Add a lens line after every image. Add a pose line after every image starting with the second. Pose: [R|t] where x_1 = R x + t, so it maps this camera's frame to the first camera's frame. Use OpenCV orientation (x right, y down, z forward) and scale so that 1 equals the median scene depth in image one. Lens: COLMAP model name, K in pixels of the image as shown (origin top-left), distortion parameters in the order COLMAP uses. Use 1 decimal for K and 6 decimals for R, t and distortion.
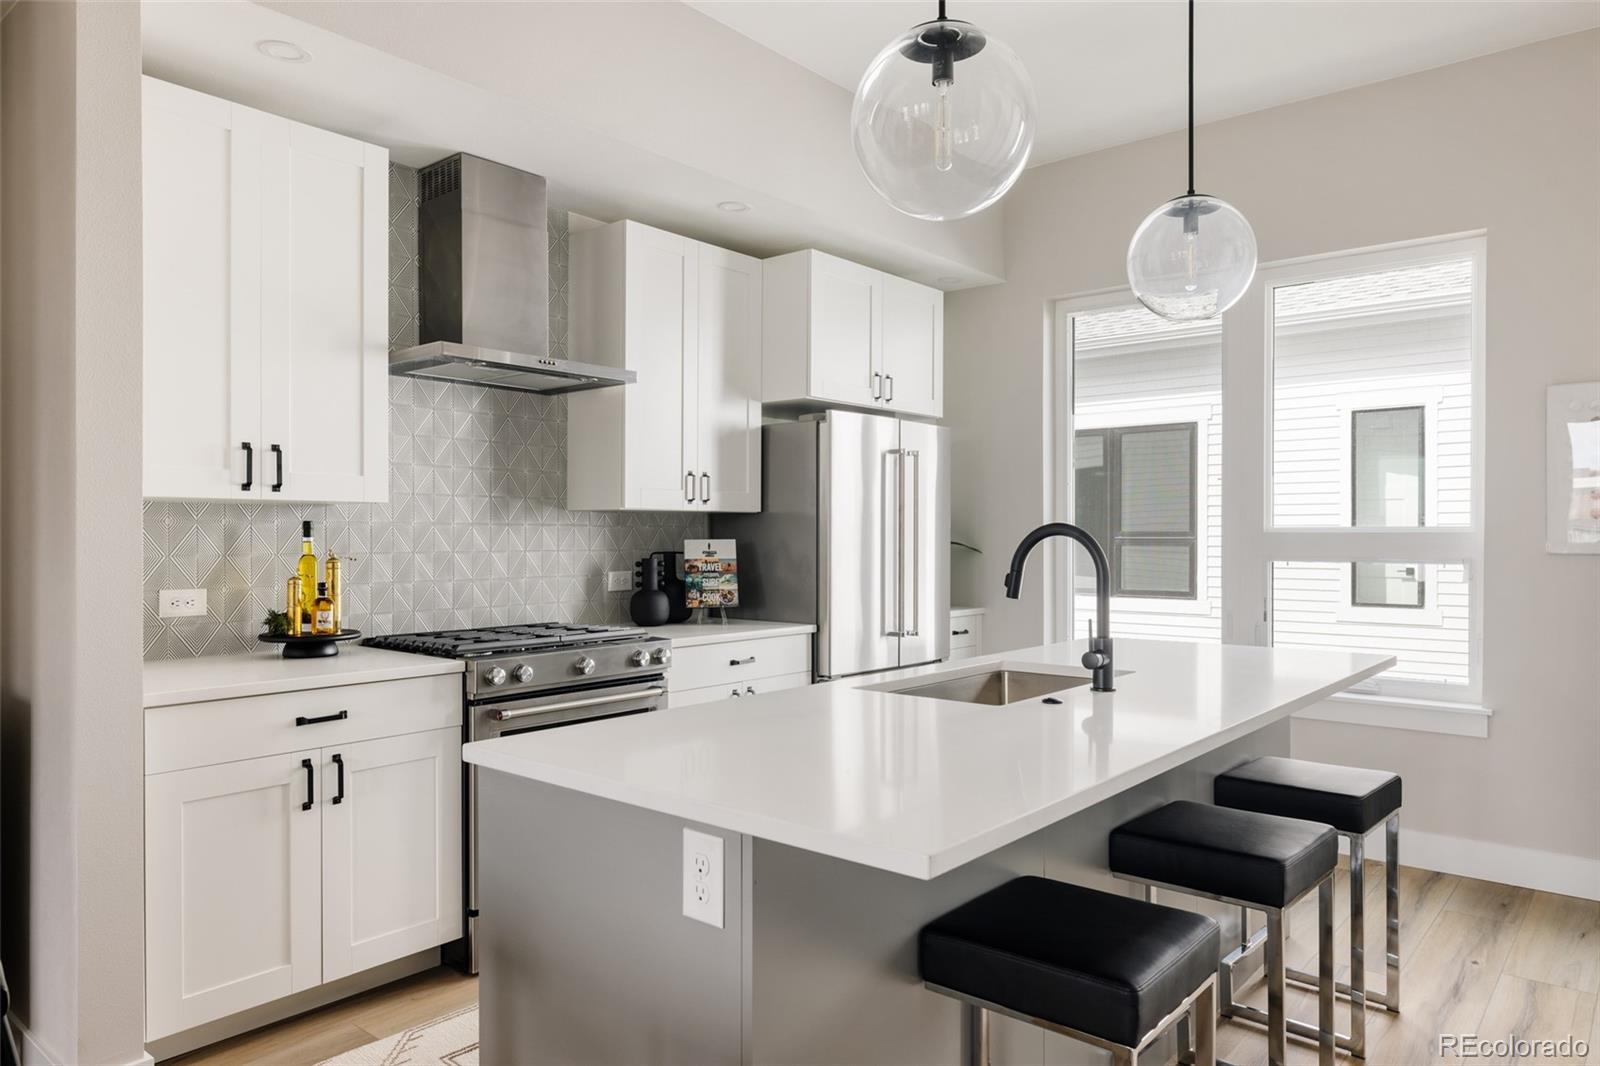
lens RADIAL K [[1052.1, 0, 799.7], [0, 1052.1, 530.0], [0, 0, 1]] dist [-0.002043, -0.001400]
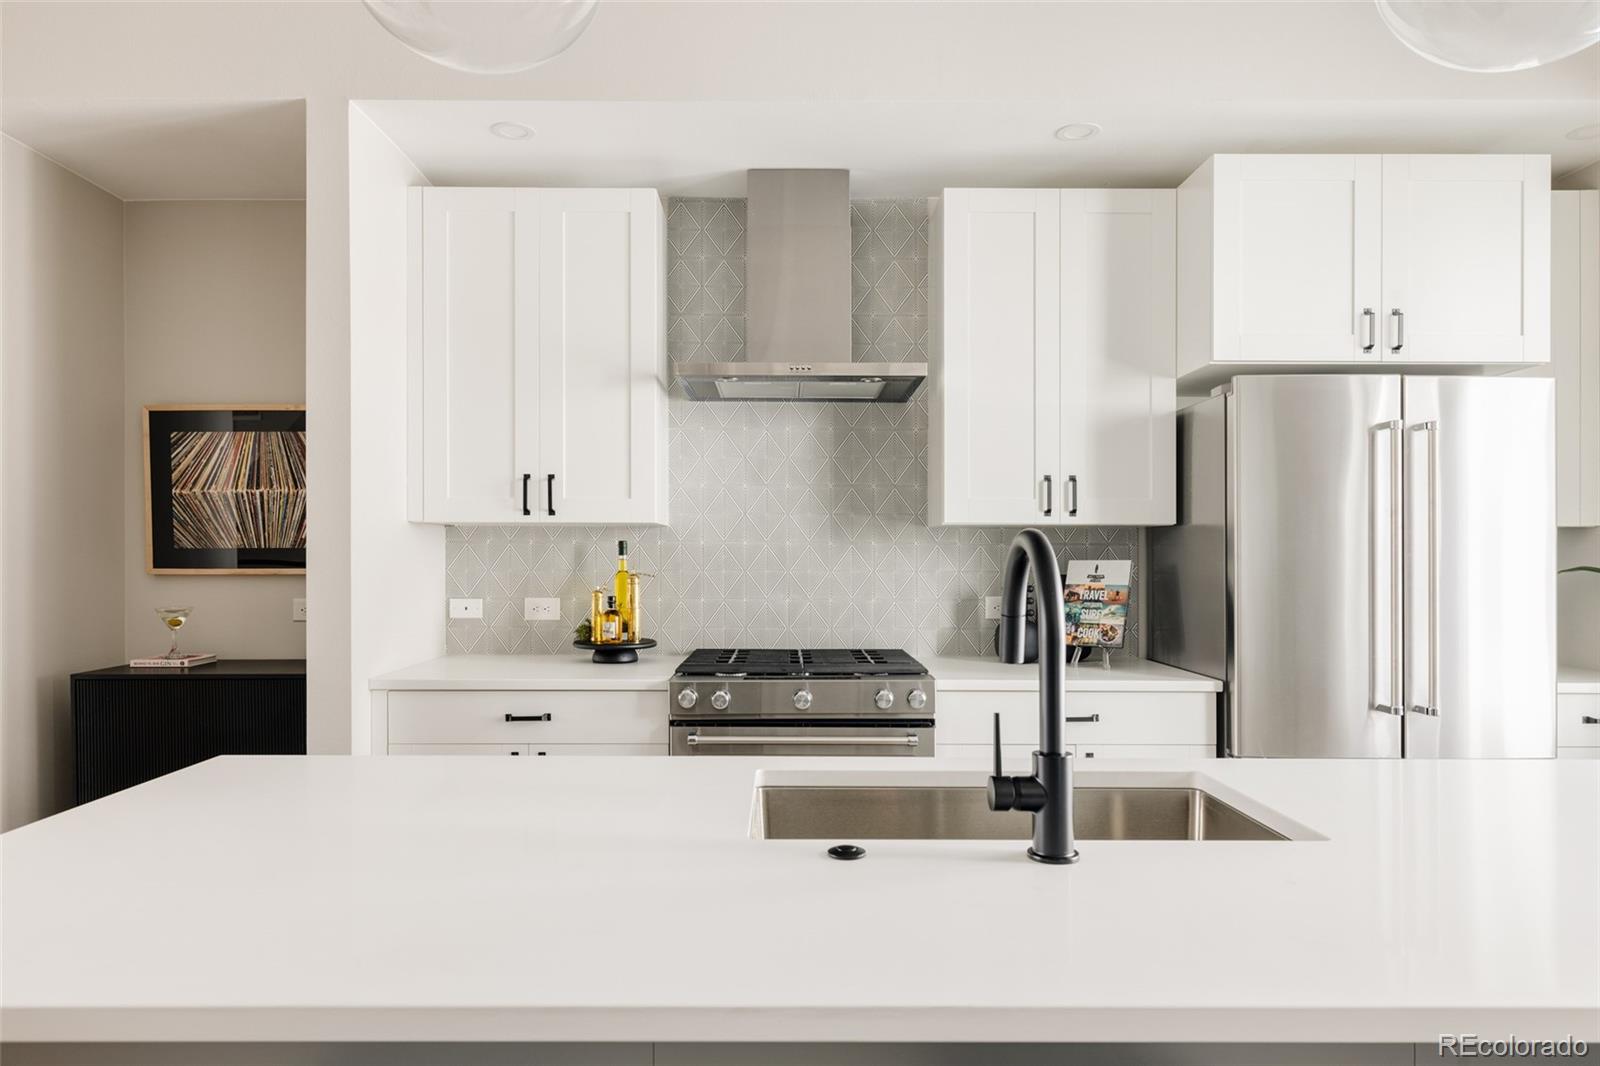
lens RADIAL K [[976.1, 0, 799.9], [0, 976.1, 546.1], [0, 0, 1]] dist [0.001194, 0.001125]
pose [[0.644216, -0.006360, -0.764818, 0.351670], [0.001150, 0.999972, -0.007348, 0.003797], [0.764843, 0.003854, 0.644205, 0.374629]]
